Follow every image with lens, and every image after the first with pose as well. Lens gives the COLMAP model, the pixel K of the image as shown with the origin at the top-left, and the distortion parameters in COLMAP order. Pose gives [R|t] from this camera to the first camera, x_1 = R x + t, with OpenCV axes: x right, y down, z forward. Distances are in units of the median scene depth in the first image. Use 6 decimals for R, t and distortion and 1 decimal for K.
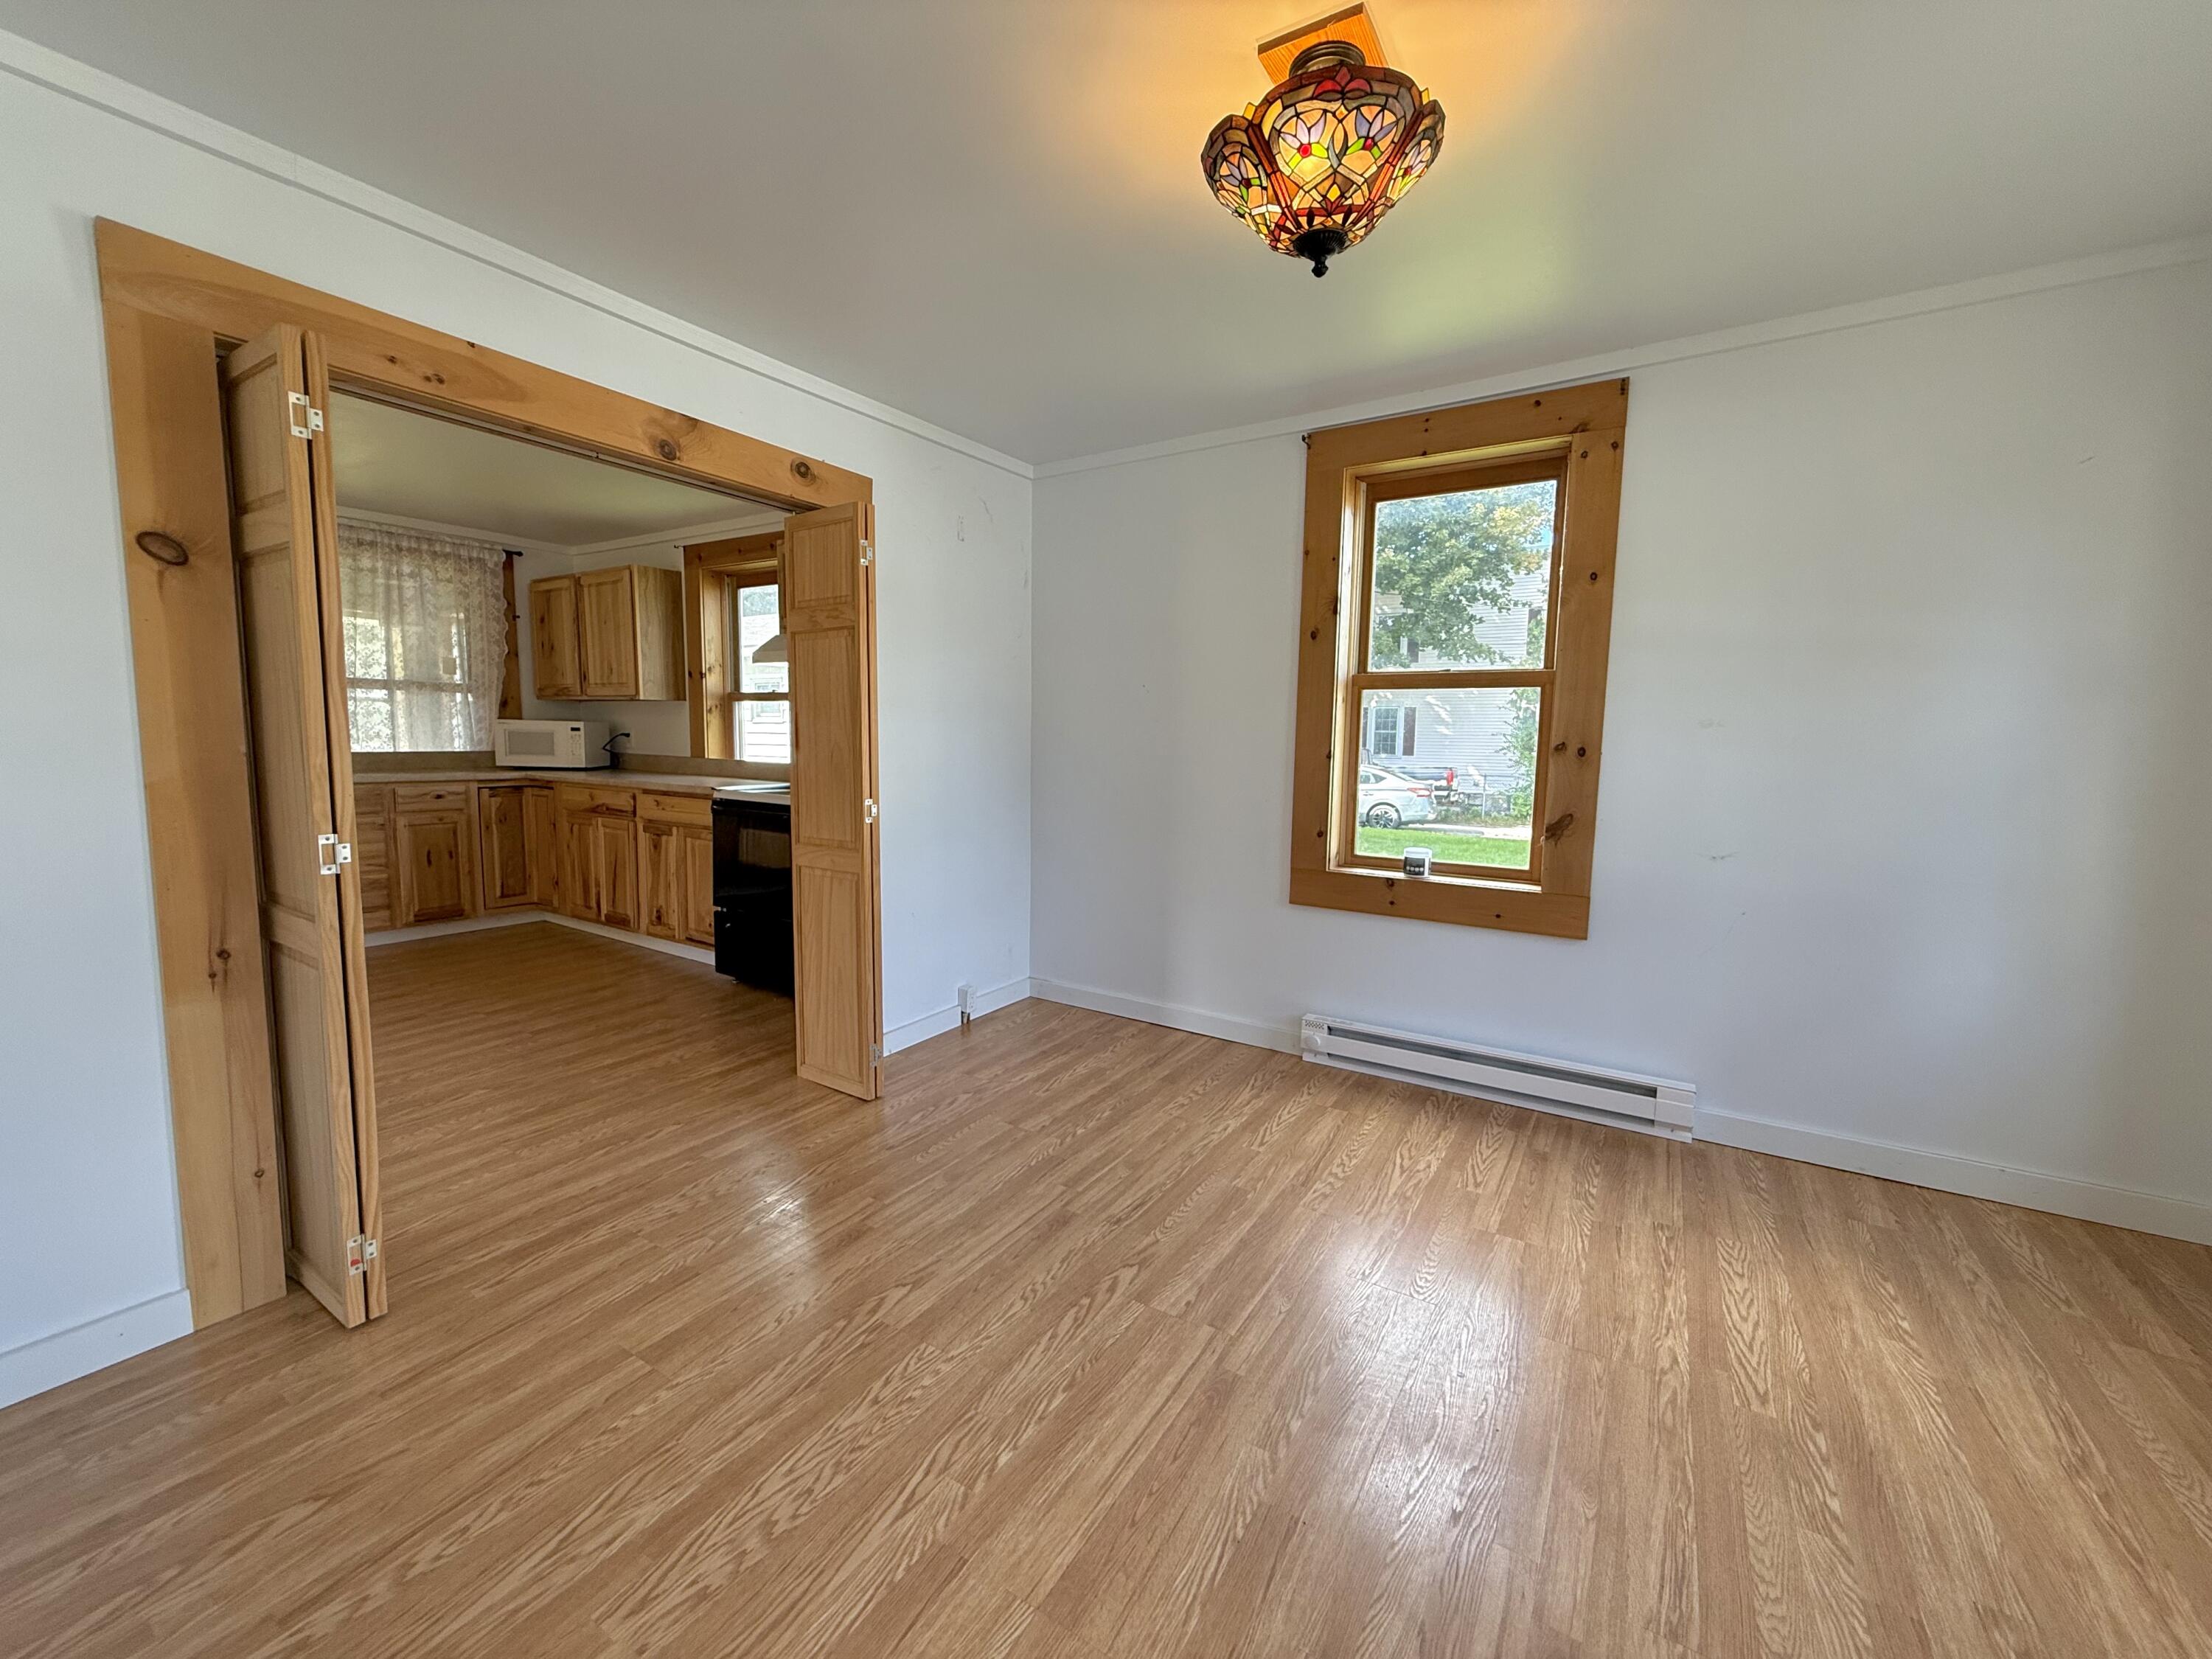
lens RADIAL K [[870.0, 0, 1106.0], [0, 870.0, 829.5], [0, 0, 1]] dist [-0.003233, -0.000094]
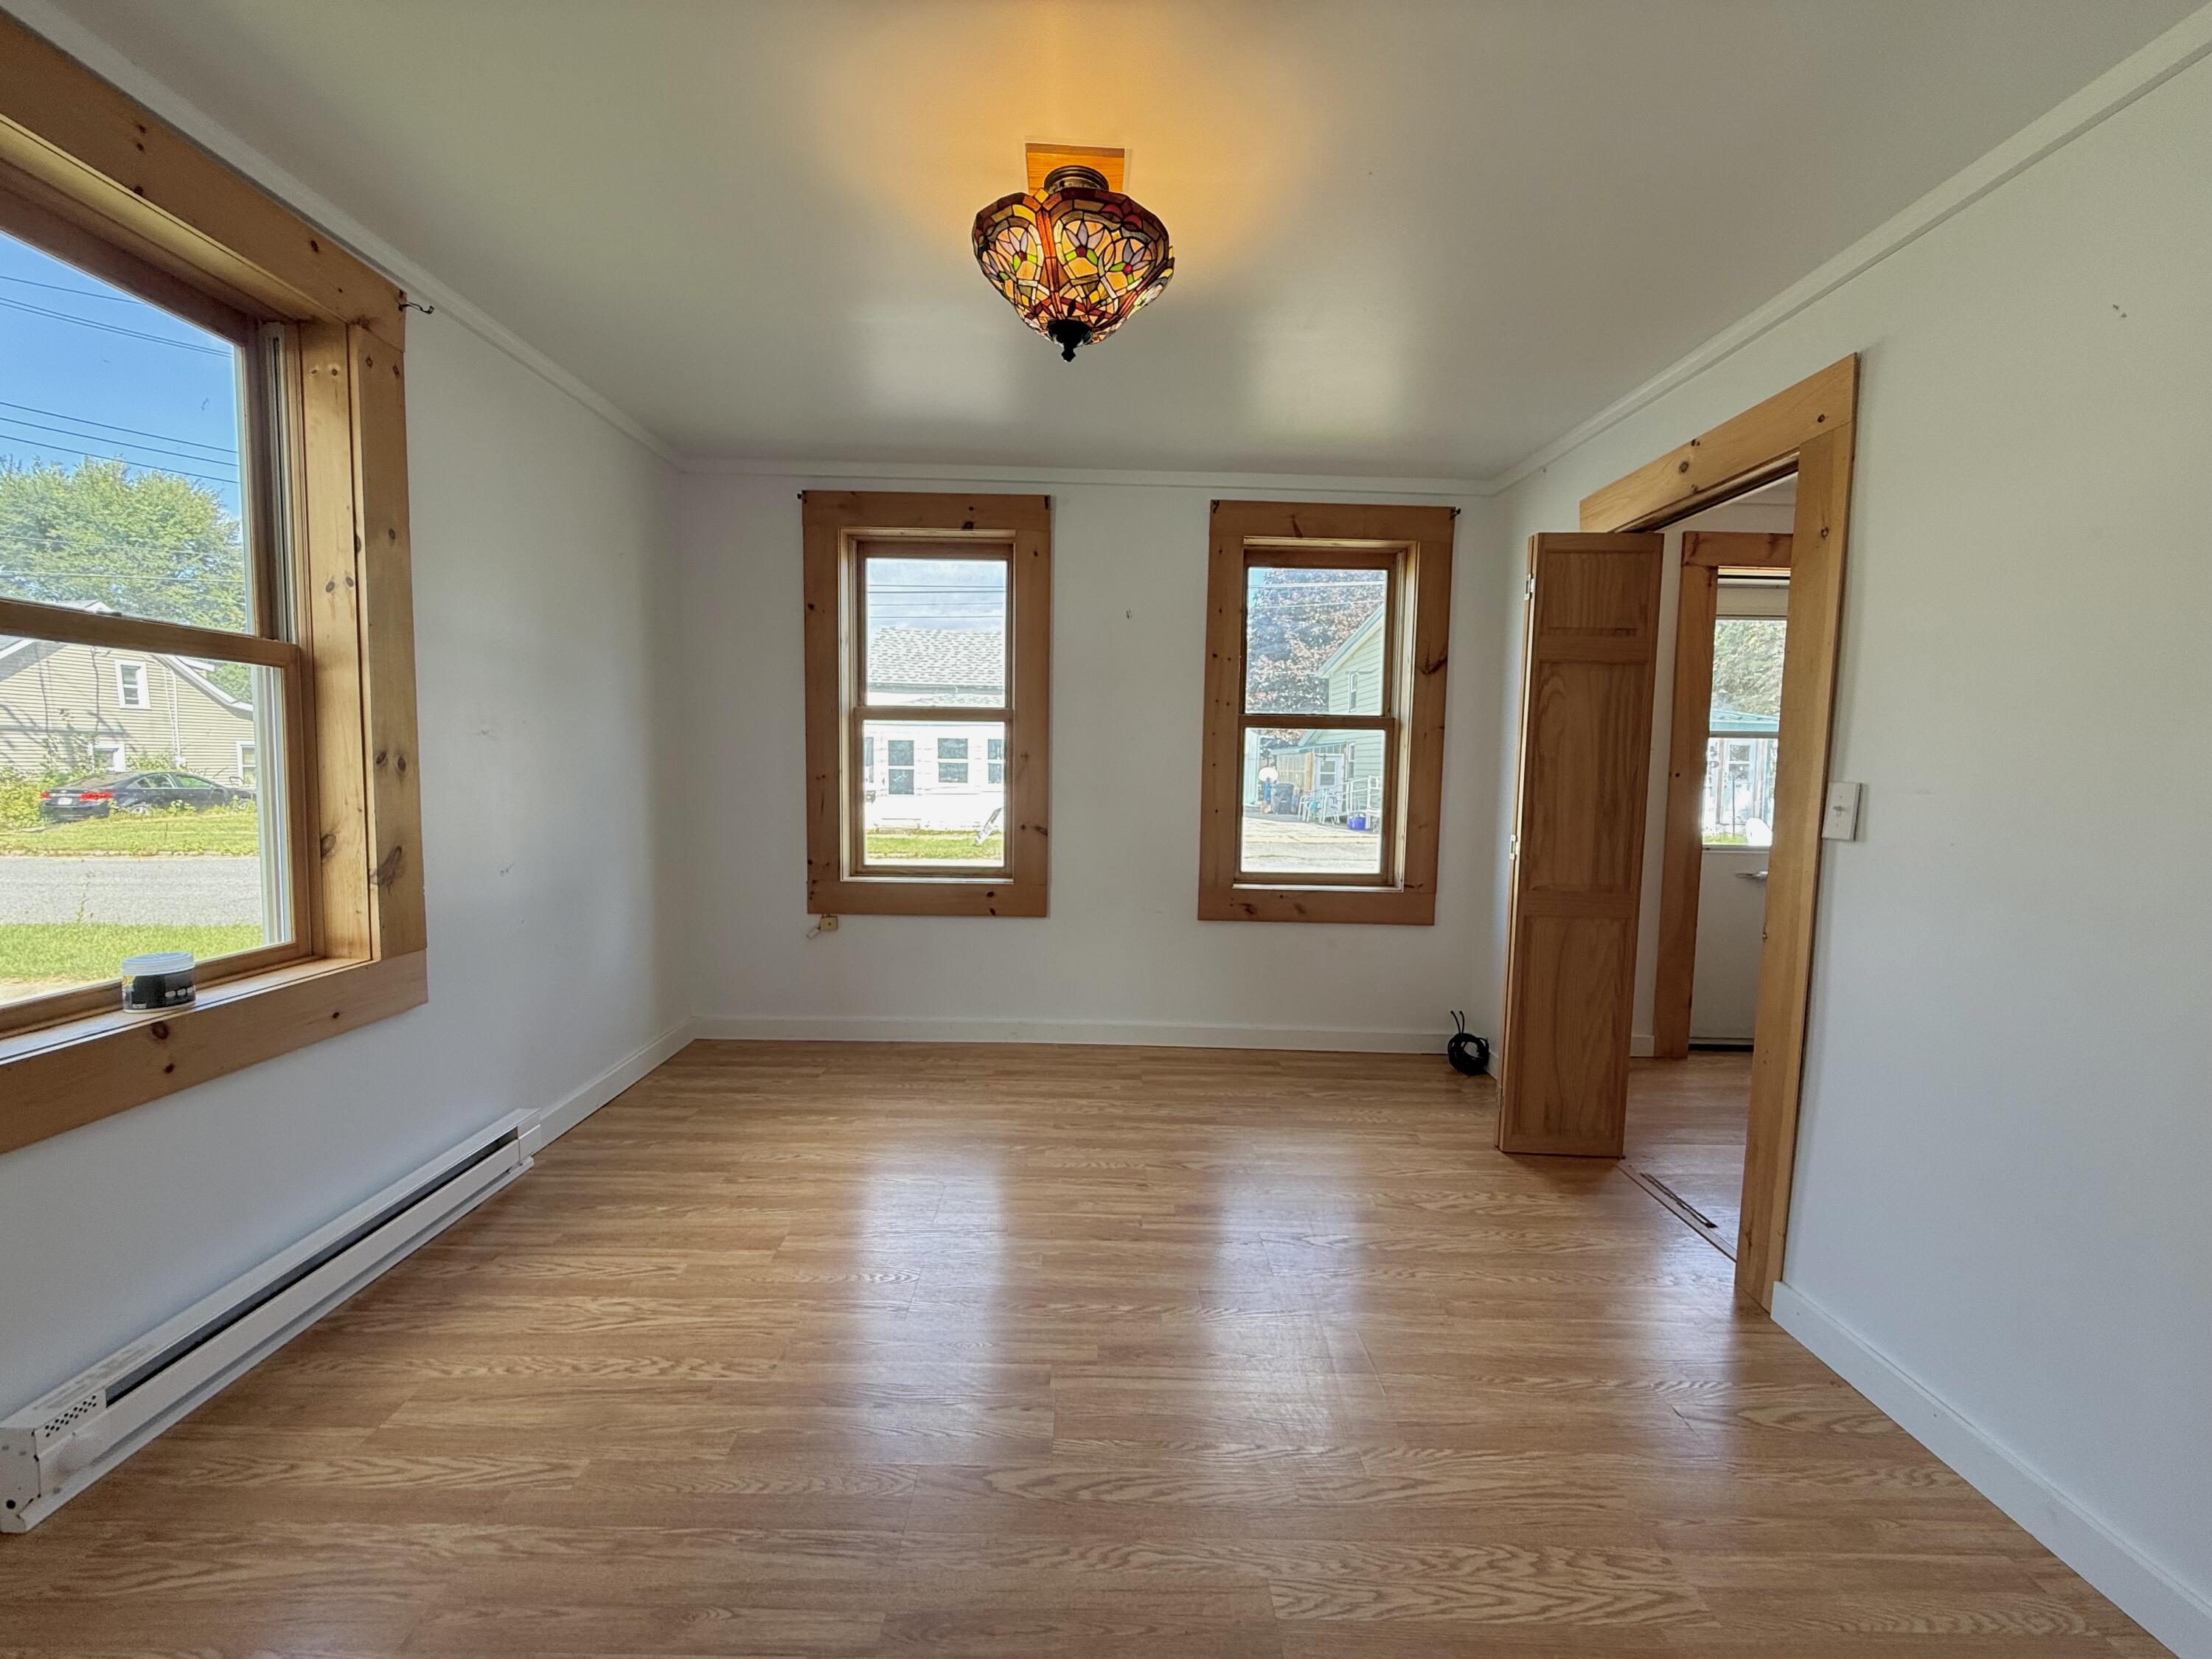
lens RADIAL K [[878.3, 0, 1100.4], [0, 878.3, 826.2], [0, 0, 1]] dist [0.000917, 0.000439]
pose [[-0.534764, -0.092111, 0.839966, -0.627178], [0.059065, 0.987535, 0.145897, -0.162000], [-0.842935, 0.127633, -0.522657, 1.299527]]
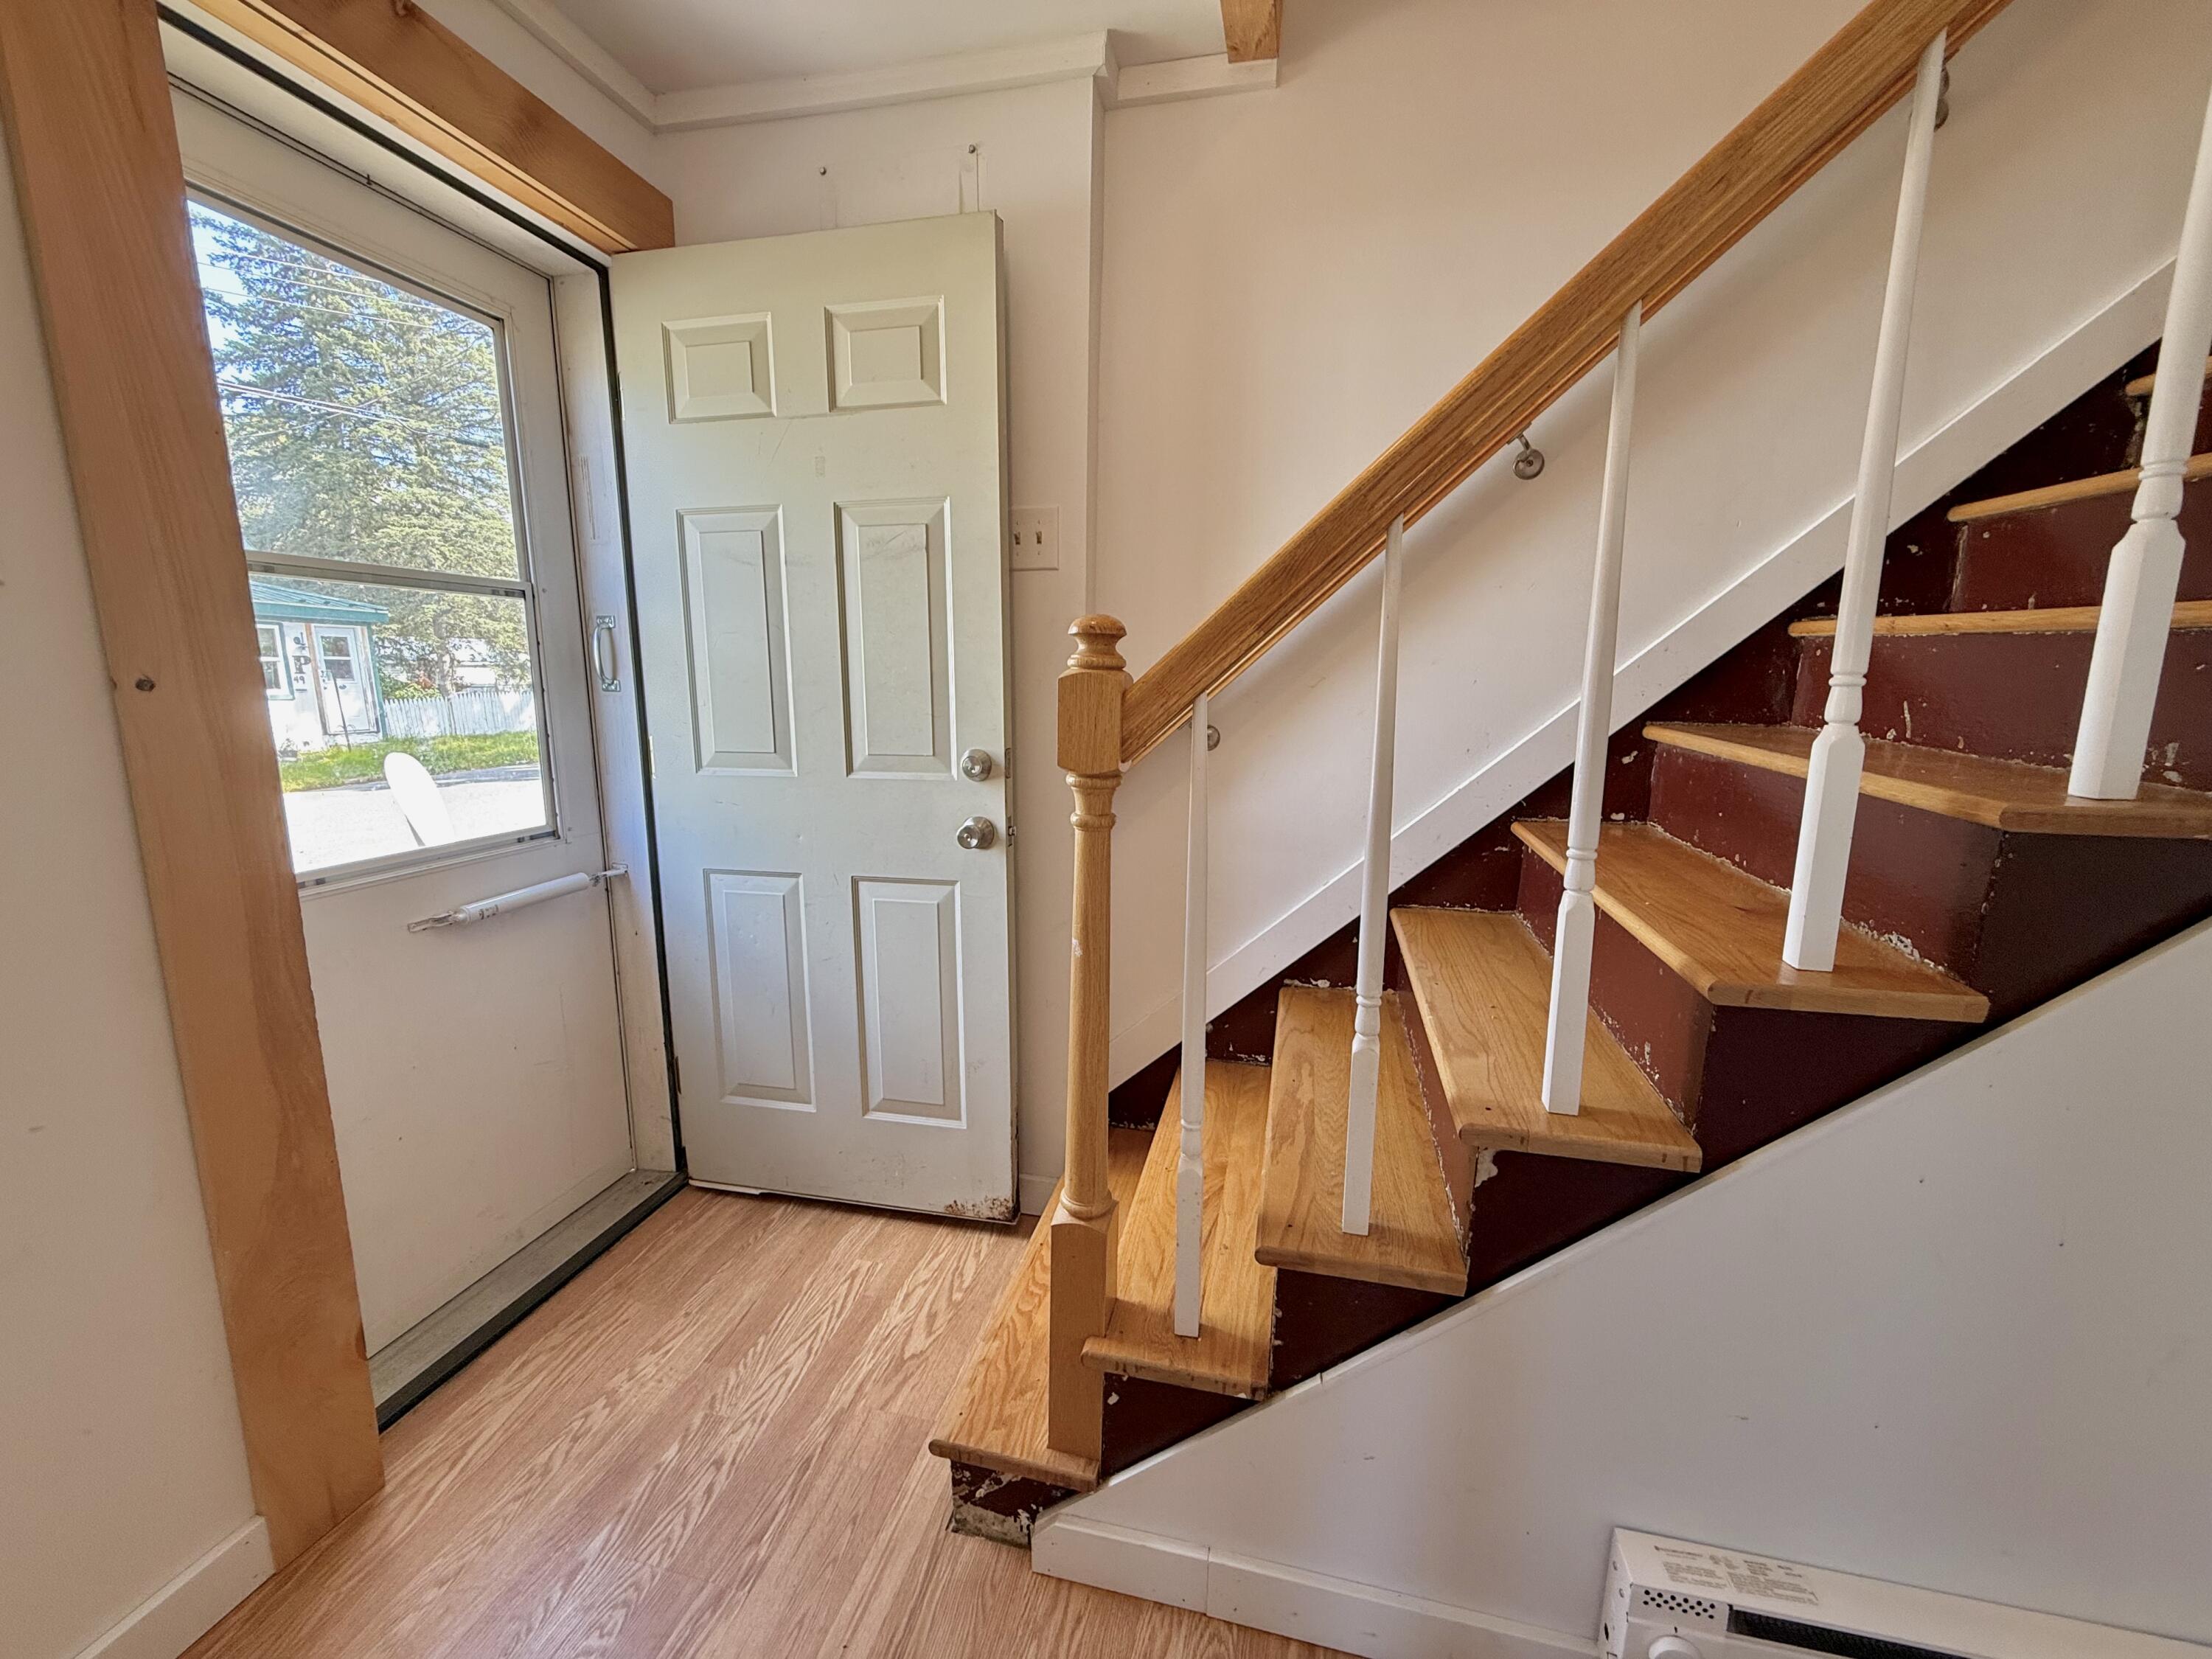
lens RADIAL K [[878.3, 0, 1100.4], [0, 878.3, 826.2], [0, 0, 1]] dist [0.000917, 0.000439]
pose [[-0.945237, 0.047496, -0.322911, -0.309618], [-0.044556, 0.961315, 0.271824, -0.164311], [0.323330, 0.271326, -0.906554, 1.444355]]
